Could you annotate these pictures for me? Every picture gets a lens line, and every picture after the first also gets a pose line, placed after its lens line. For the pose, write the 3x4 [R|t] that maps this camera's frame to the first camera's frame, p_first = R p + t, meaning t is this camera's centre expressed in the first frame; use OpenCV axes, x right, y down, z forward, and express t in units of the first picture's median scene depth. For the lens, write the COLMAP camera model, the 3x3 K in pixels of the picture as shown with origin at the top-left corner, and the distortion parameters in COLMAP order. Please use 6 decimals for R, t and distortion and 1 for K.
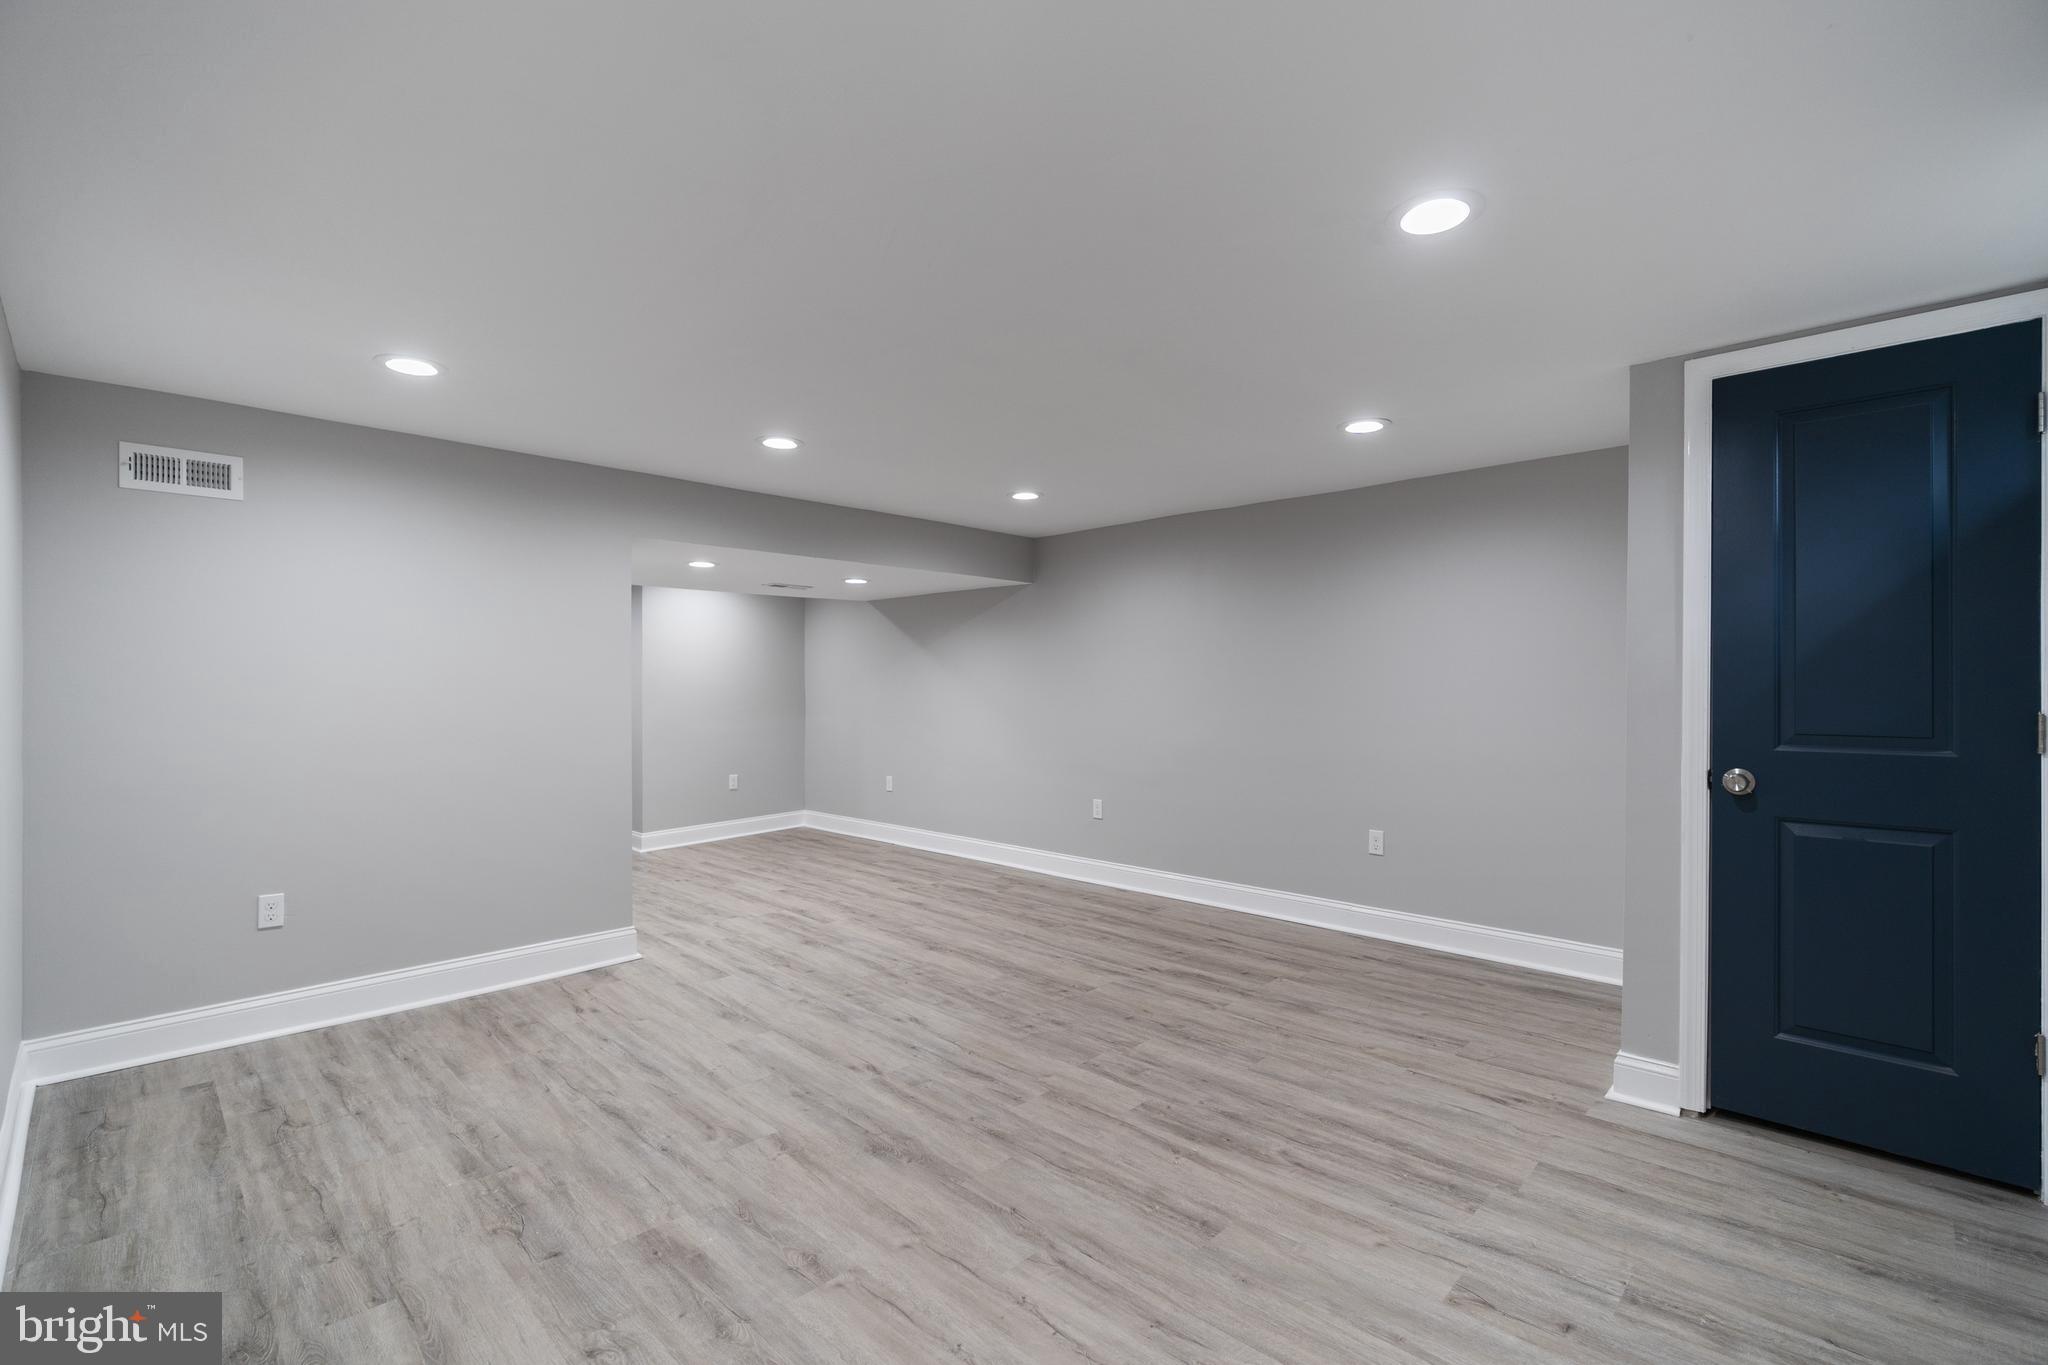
lens RADIAL K [[912.4, 0, 1011.6], [0, 912.4, 678.9], [0, 0, 1]] dist [-0.005946, 0.000086]
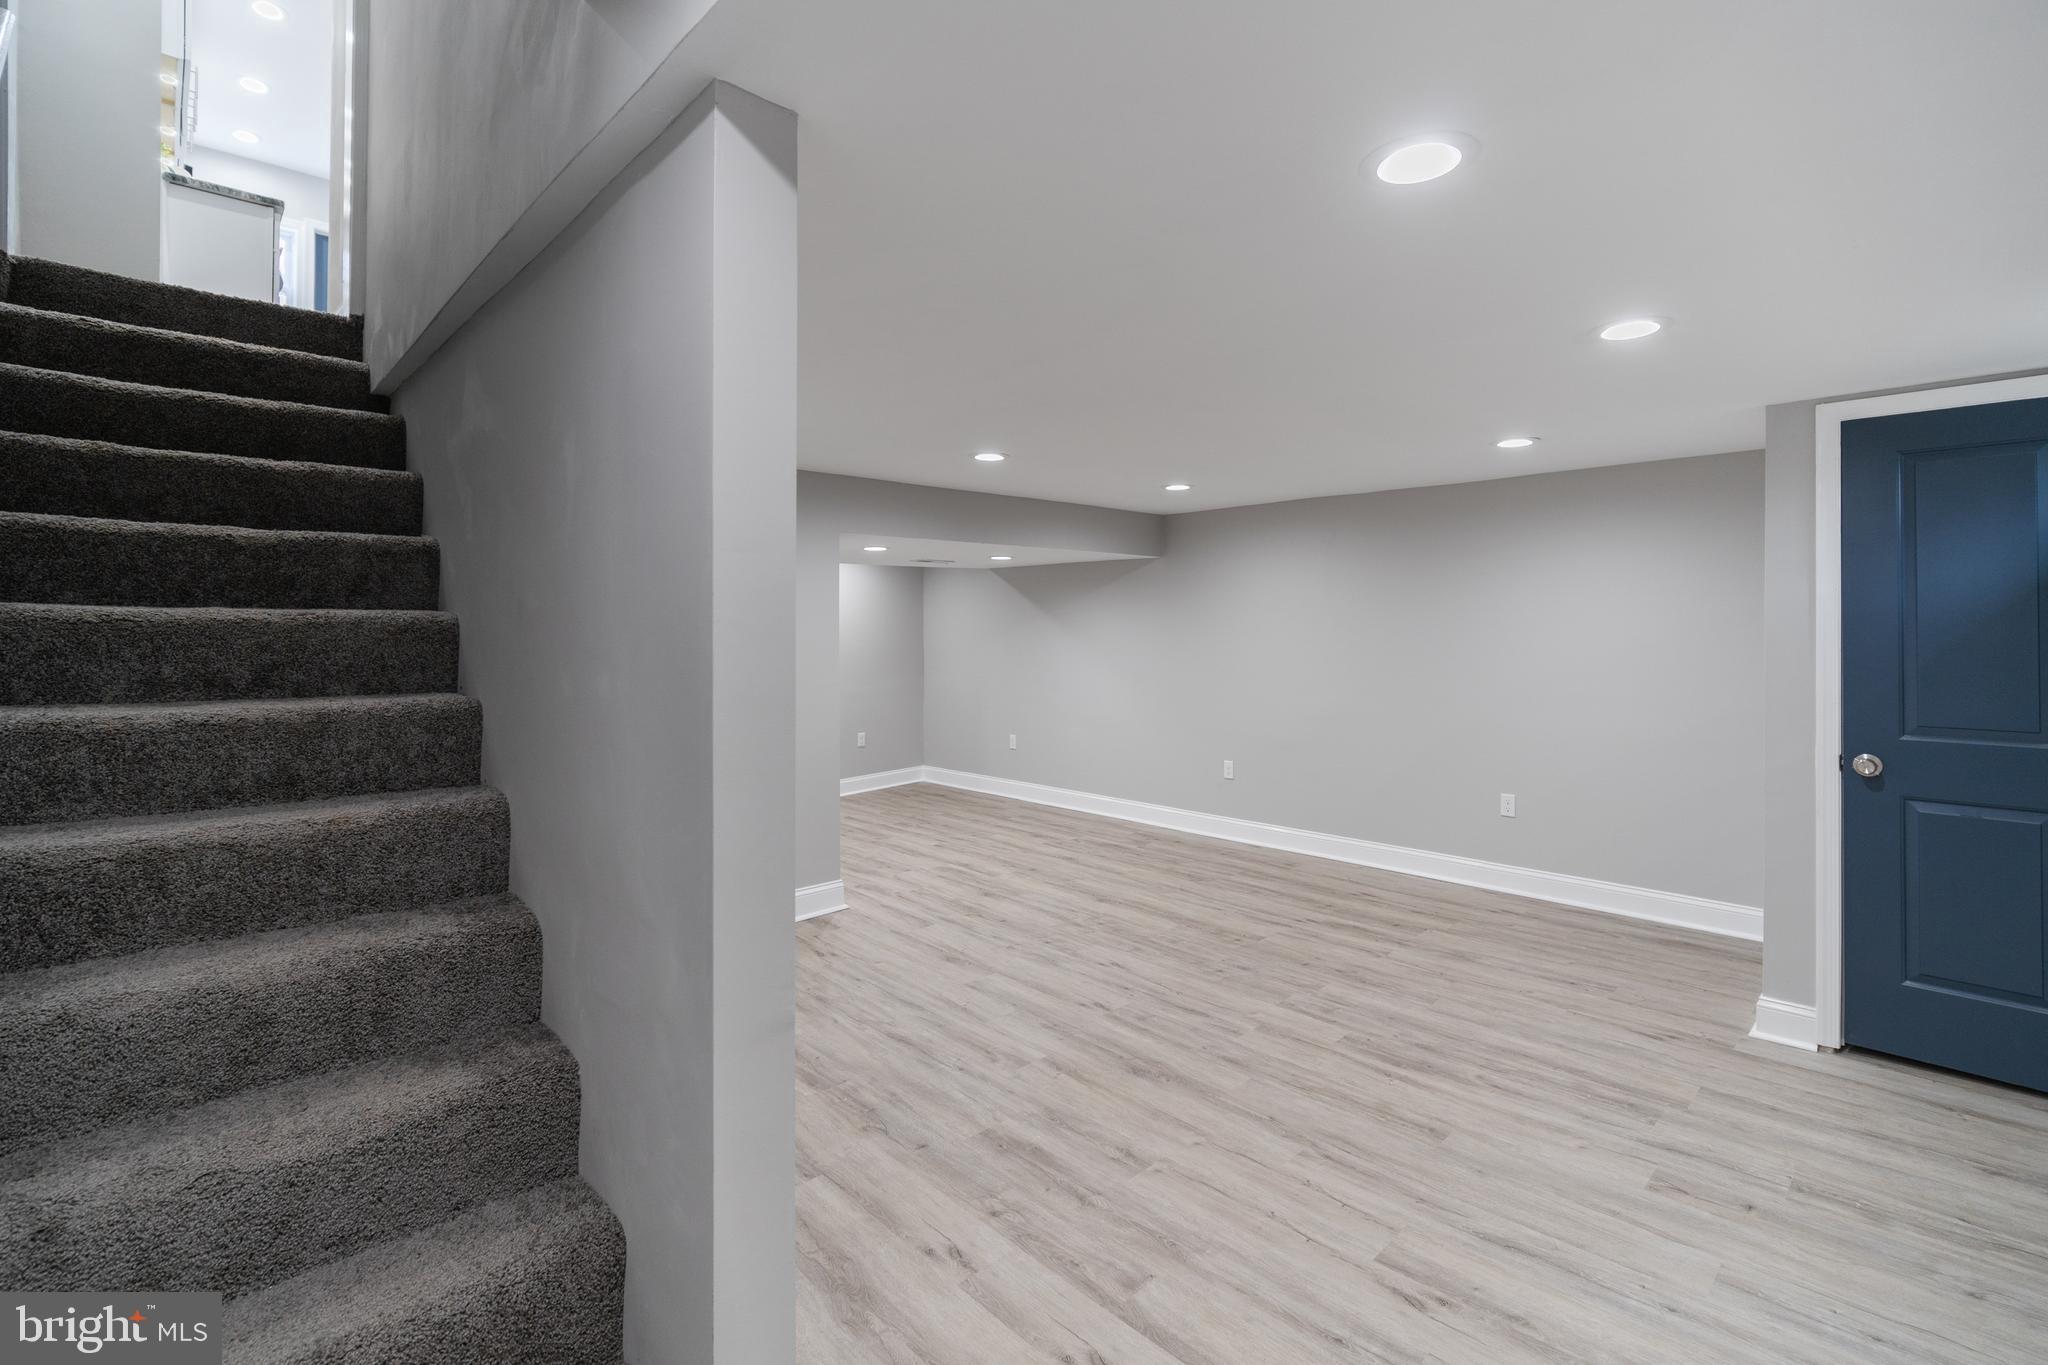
lens RADIAL K [[938.7, 0, 1020.3], [0, 938.7, 612.3], [0, 0, 1]] dist [-0.003565, 0.000273]
pose [[0.999486, -0.004224, -0.031787, -0.186641], [0.004053, 0.999977, -0.005465, -0.060593], [0.031810, 0.005333, 0.999480, -0.178973]]
